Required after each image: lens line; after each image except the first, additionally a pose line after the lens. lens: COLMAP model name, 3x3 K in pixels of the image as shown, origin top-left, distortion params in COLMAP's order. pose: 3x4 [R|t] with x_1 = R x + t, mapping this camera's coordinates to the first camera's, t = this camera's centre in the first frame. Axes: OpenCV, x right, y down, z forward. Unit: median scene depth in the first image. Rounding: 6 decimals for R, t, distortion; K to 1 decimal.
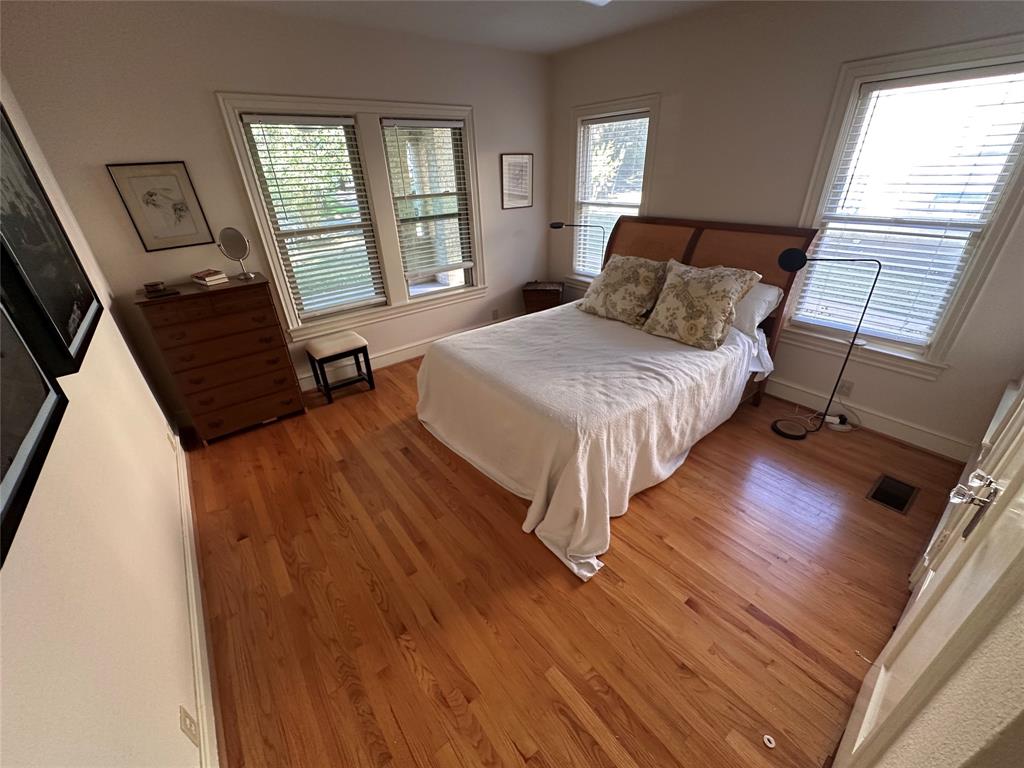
lens RADIAL K [[407.8, 0, 516.3], [0, 407.8, 383.4], [0, 0, 1]] dist [-0.002401, 0.000637]
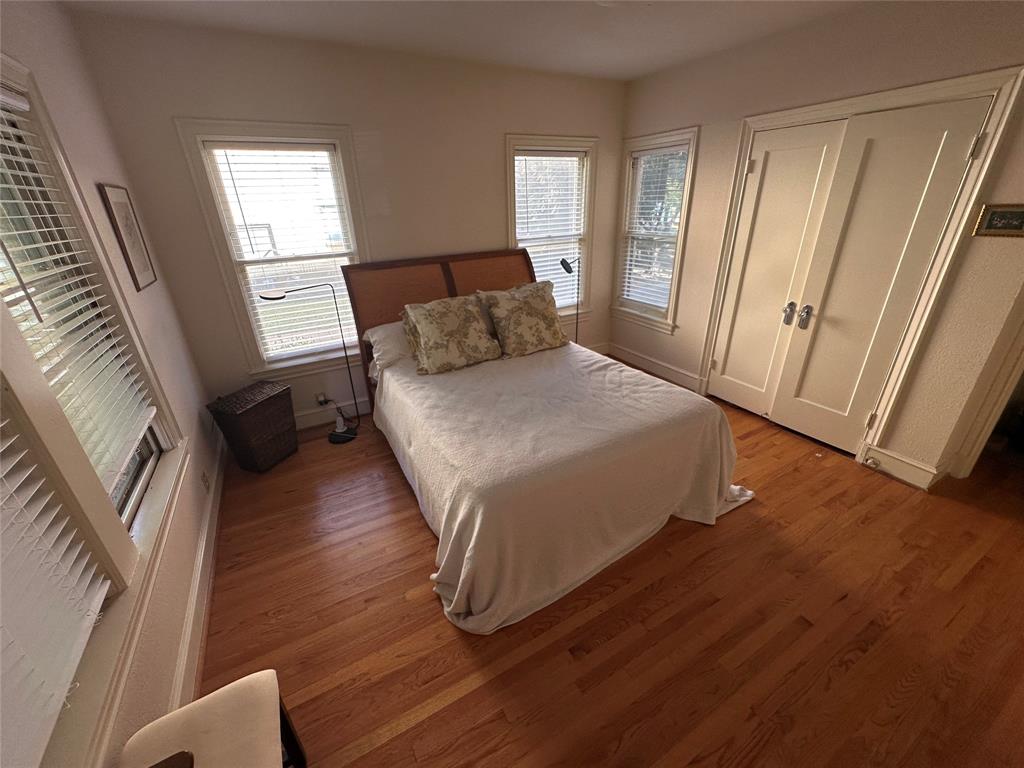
lens RADIAL K [[407.8, 0, 511.2], [0, 407.8, 383.5], [0, 0, 1]] dist [-0.002401, 0.000637]
pose [[0.164031, -0.386485, 0.907592, -0.713832], [0.484479, 0.833009, 0.267164, -0.387443], [-0.859287, 0.395886, 0.323883, 0.773510]]
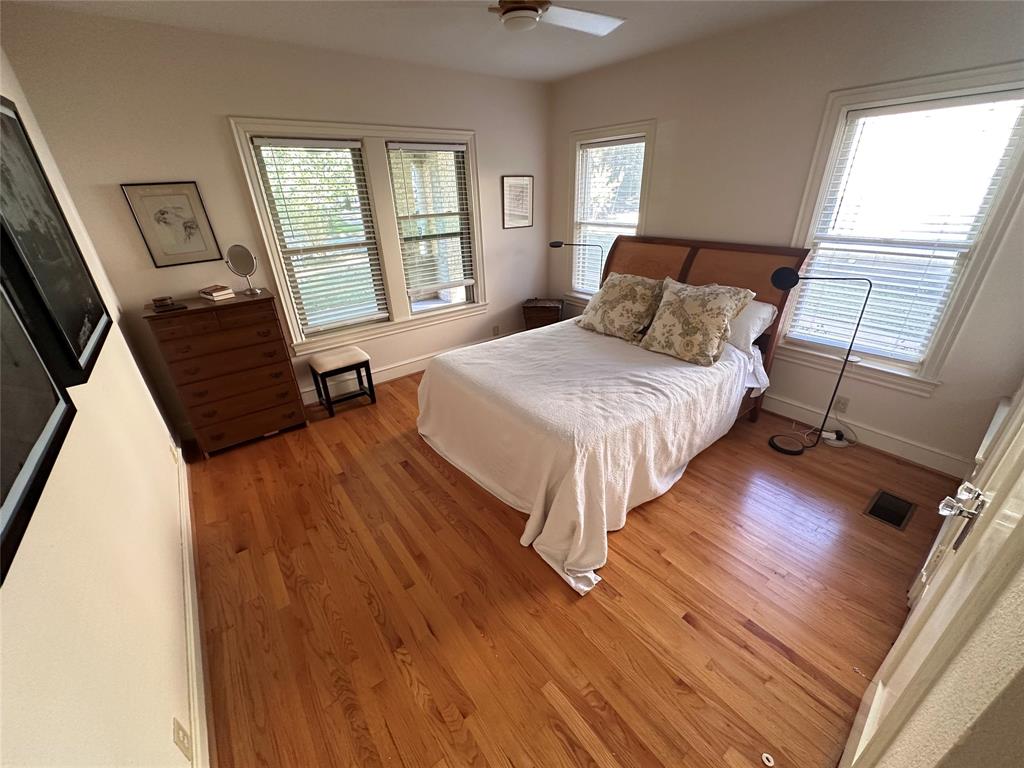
lens RADIAL K [[407.8, 0, 518.0], [0, 407.8, 385.0], [0, 0, 1]] dist [-0.002401, 0.000637]
pose [[0.999988, 0.004739, -0.001380, 0.008021], [-0.004788, 0.999257, -0.038240, 0.007320], [0.001197, 0.038246, 0.999268, -0.014875]]
